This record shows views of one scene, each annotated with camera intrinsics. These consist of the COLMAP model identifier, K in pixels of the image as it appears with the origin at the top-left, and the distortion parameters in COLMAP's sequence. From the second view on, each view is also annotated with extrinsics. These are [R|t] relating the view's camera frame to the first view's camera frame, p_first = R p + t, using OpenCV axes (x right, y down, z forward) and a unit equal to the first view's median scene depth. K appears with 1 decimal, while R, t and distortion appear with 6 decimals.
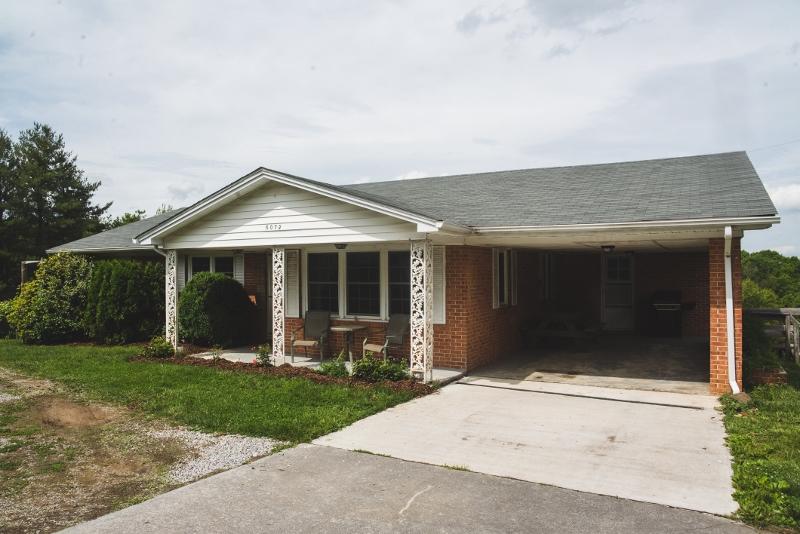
lens RADIAL K [[562.3, 0, 400.0], [0, 562.3, 267.0], [0, 0, 1]] dist [-0.050427, 0.004712]
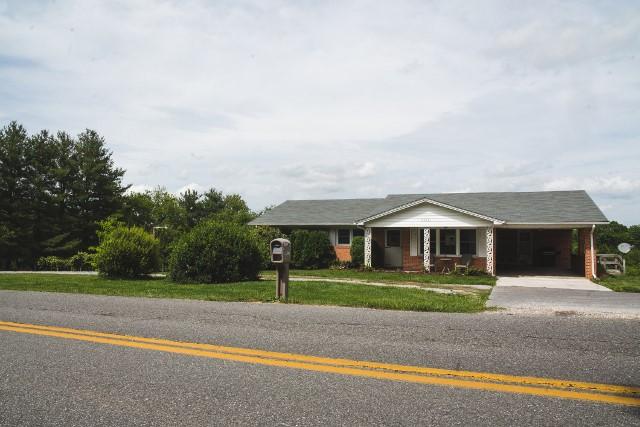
lens RADIAL K [[441.1, 0, 320.0], [0, 441.1, 213.5], [0, 0, 1]] dist [-0.048743, -0.000980]
pose [[0.990653, 0.018791, 0.135104, -0.880691], [-0.013502, 0.999110, -0.039960, -0.011194], [-0.135735, 0.037762, 0.990025, -0.848121]]
